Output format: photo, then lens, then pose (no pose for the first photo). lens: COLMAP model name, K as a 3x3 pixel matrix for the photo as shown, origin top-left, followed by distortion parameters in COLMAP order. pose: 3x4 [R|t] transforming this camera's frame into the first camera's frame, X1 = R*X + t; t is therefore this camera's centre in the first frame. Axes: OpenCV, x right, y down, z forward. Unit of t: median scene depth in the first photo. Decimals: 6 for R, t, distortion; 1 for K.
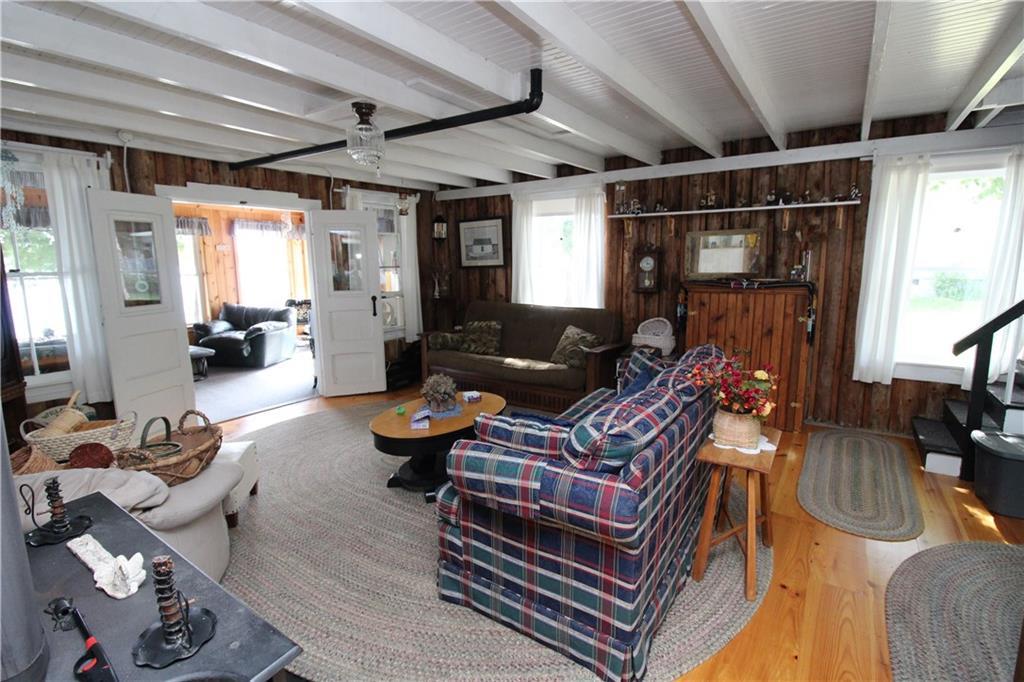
lens RADIAL K [[476.9, 0, 509.9], [0, 476.9, 351.0], [0, 0, 1]] dist [-0.004729, -0.012347]
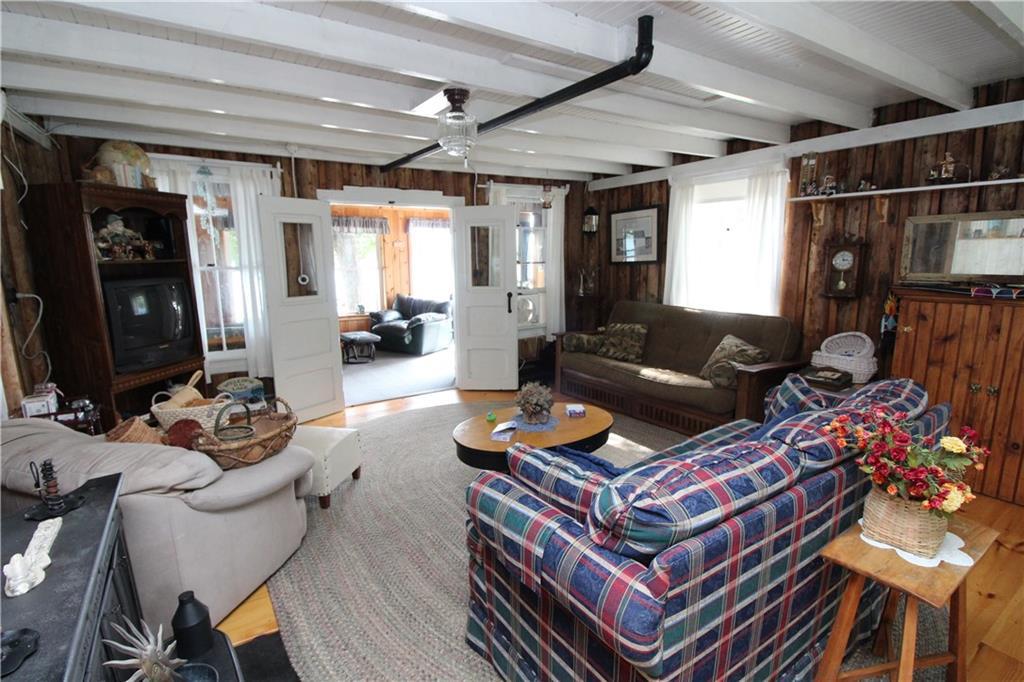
lens RADIAL K [[476.9, 0, 509.9], [0, 476.9, 351.0], [0, 0, 1]] dist [-0.004729, -0.012347]
pose [[0.918565, 0.074413, -0.388203, 0.115518], [-0.069480, 0.997225, 0.026750, -0.024193], [0.389116, 0.002401, 0.921185, 0.108256]]
